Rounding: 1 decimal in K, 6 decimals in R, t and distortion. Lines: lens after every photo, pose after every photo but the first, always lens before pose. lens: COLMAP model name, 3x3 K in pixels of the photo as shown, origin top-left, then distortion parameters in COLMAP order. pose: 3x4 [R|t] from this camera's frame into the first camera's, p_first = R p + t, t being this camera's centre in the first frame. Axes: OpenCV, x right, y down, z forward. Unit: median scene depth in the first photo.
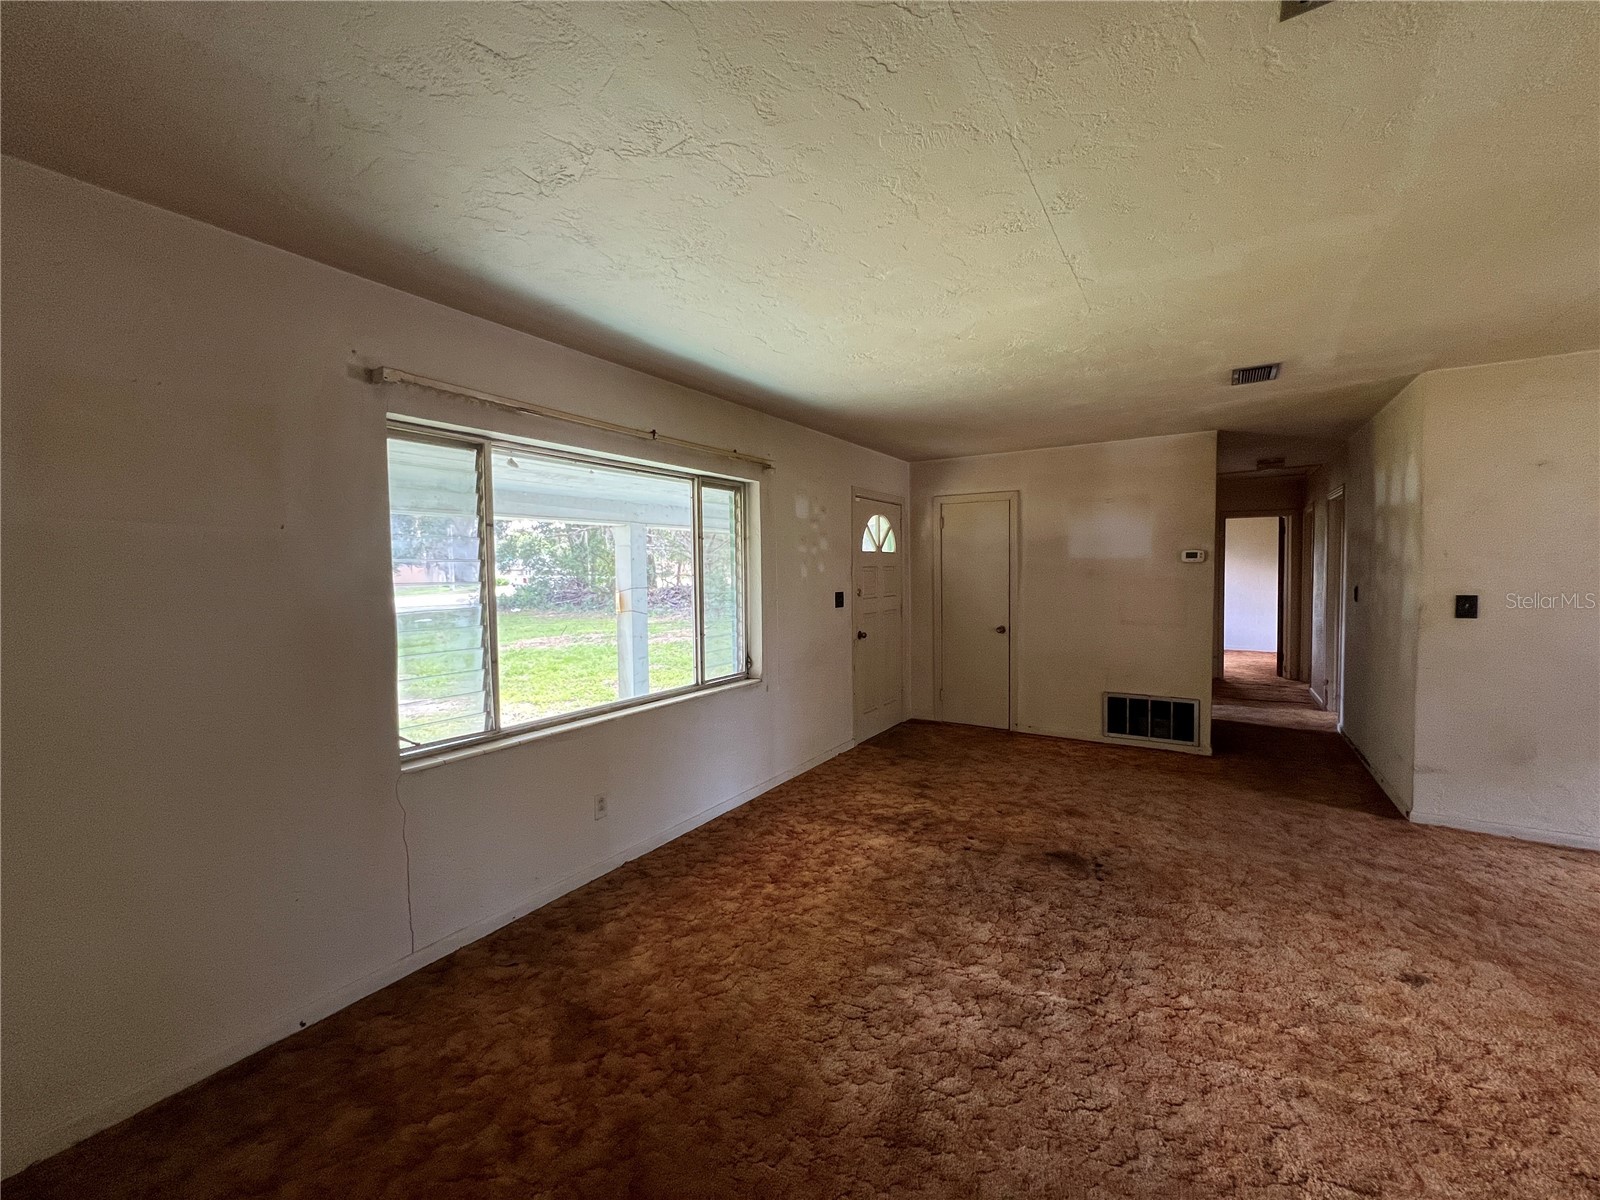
lens RADIAL K [[638.8, 0, 798.2], [0, 638.8, 598.2], [0, 0, 1]] dist [-0.001929, 0.000743]
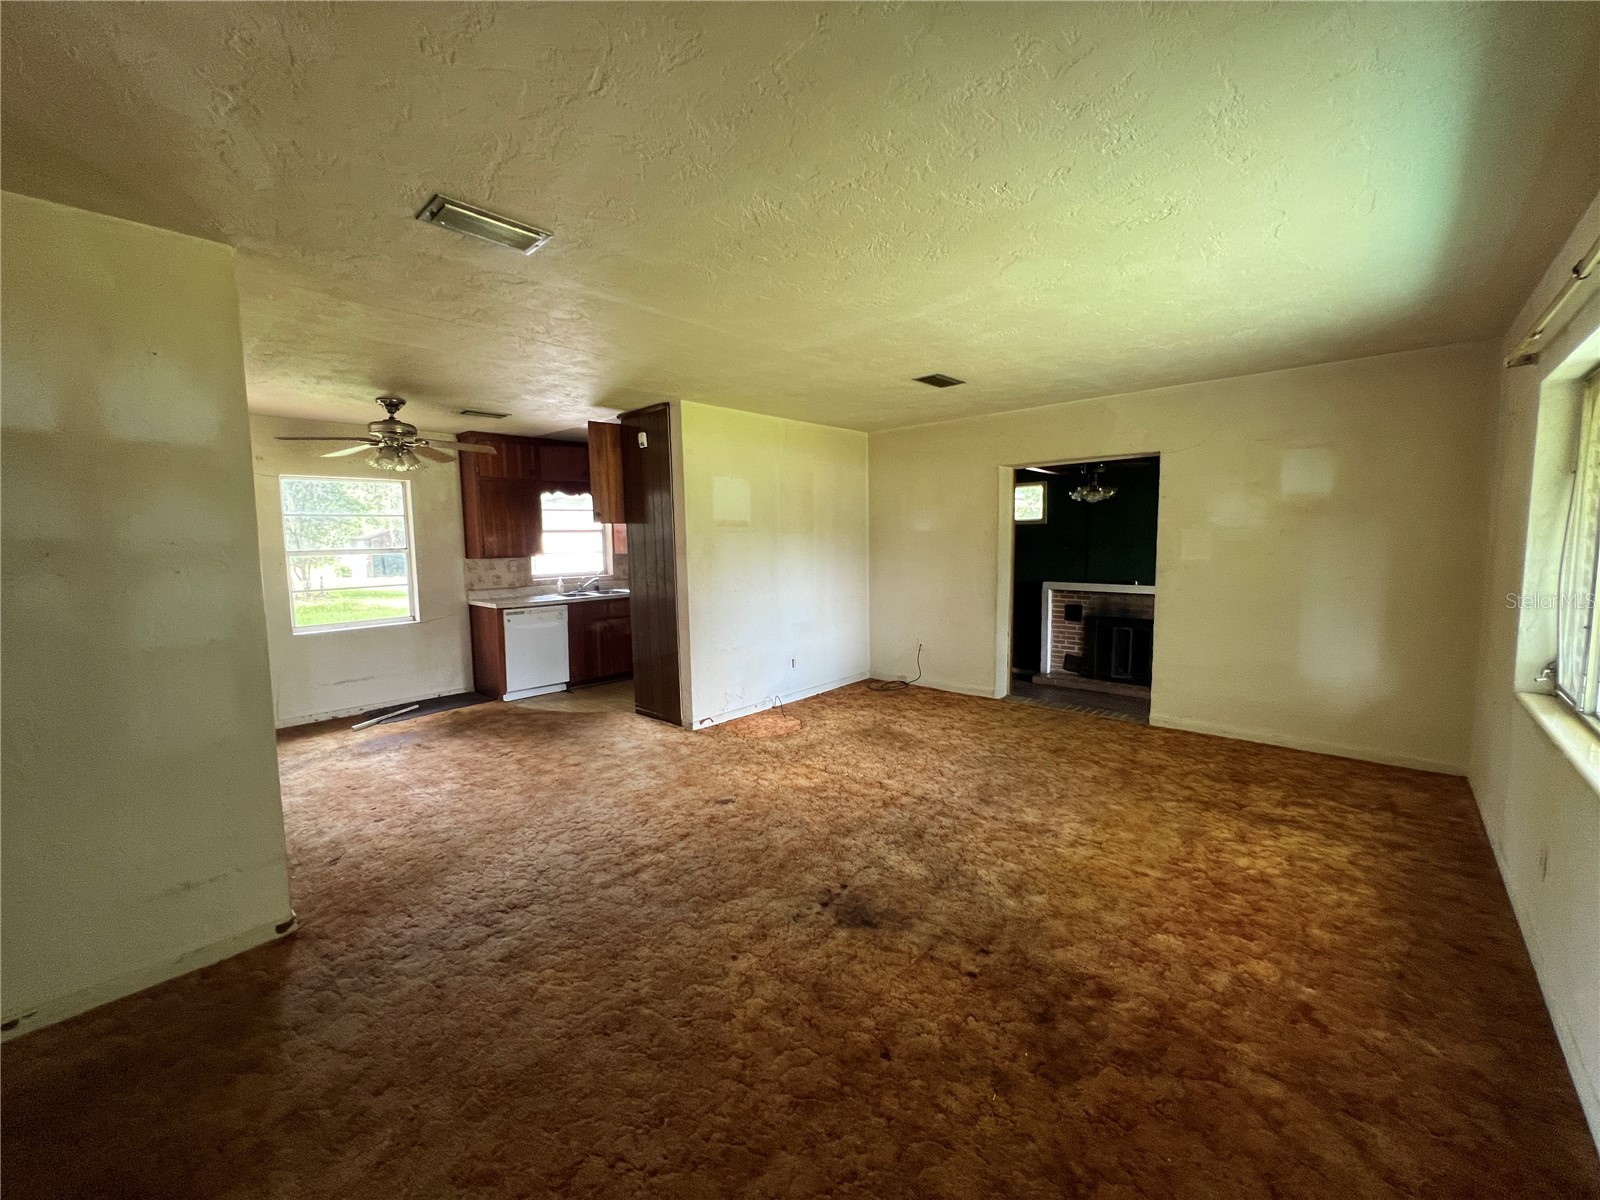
lens RADIAL K [[638.8, 0, 797.4], [0, 638.8, 600.9], [0, 0, 1]] dist [-0.001929, 0.000743]
pose [[-0.985497, 0.013430, 0.169161, 0.320119], [0.036670, 0.990164, 0.135021, -0.070176], [-0.165683, 0.139266, -0.976296, 1.553059]]
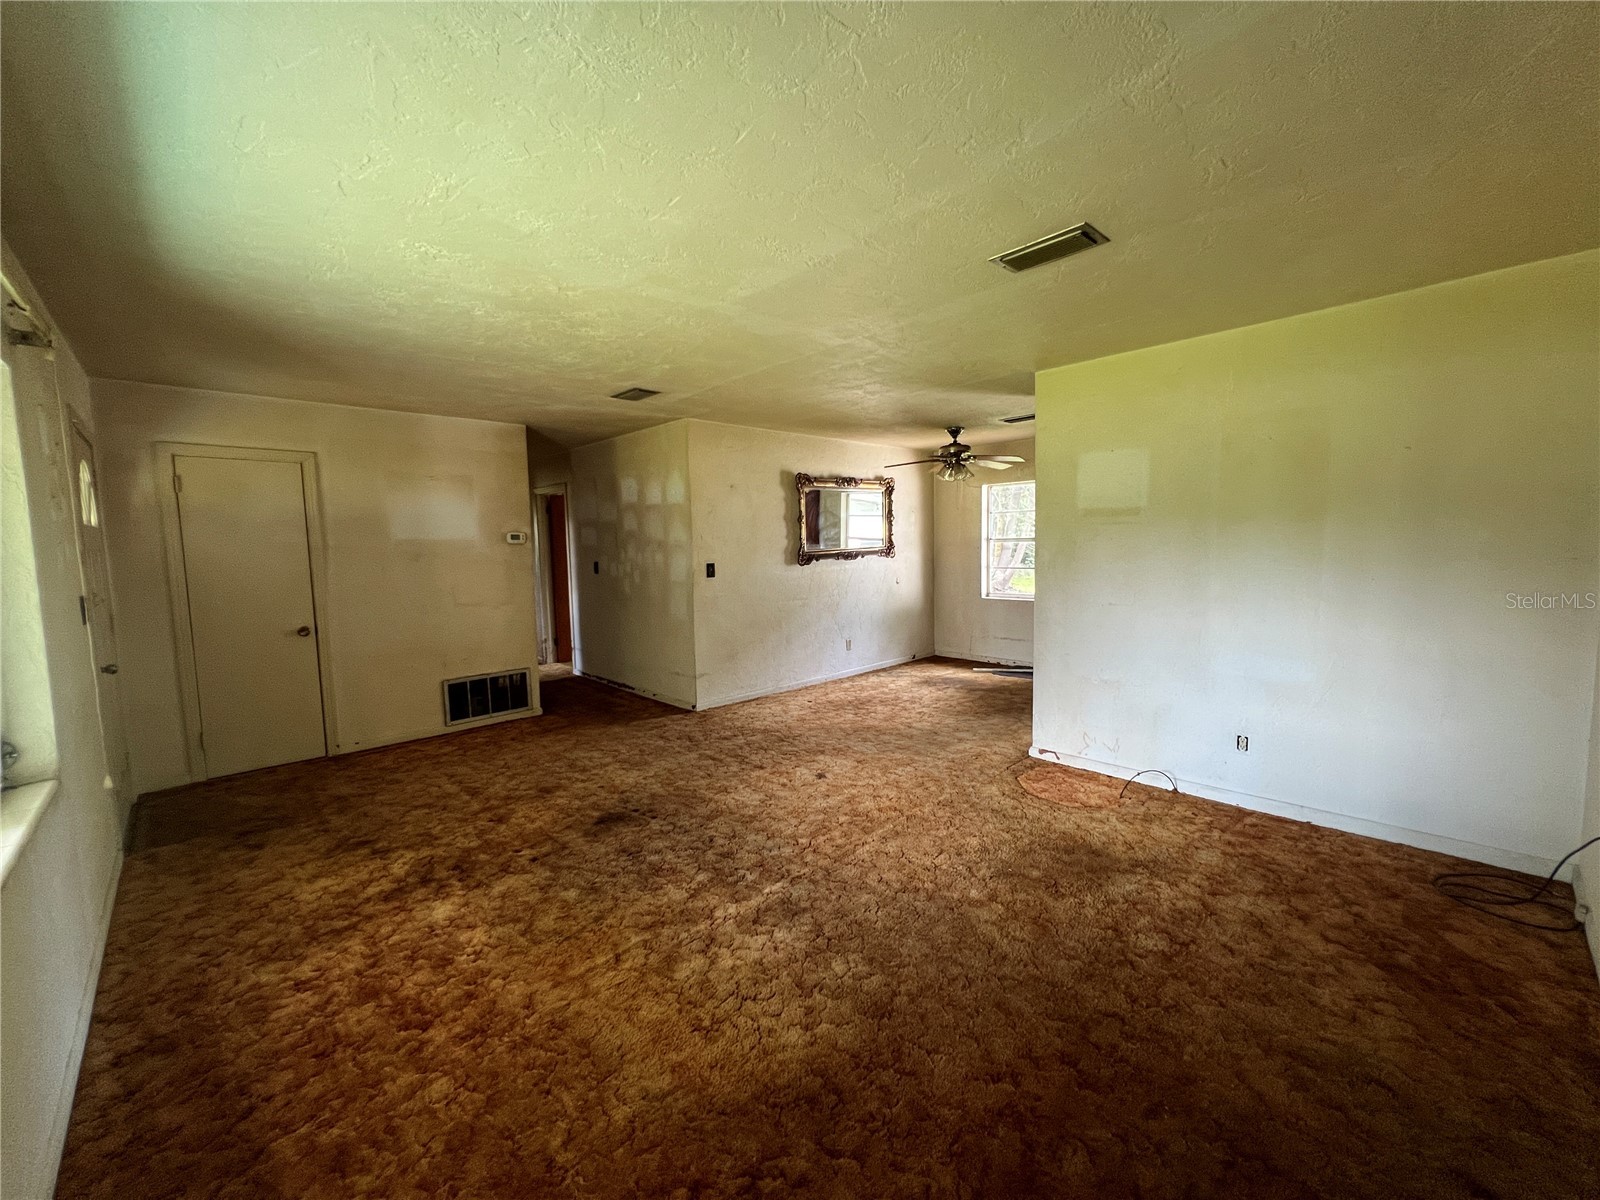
lens RADIAL K [[638.8, 0, 797.8], [0, 638.8, 596.8], [0, 0, 1]] dist [-0.001929, 0.000743]
pose [[0.235714, -0.077470, 0.968730, -0.464000], [0.058819, 0.996127, 0.065349, -0.012222], [-0.970041, 0.041576, 0.239358, 0.388030]]
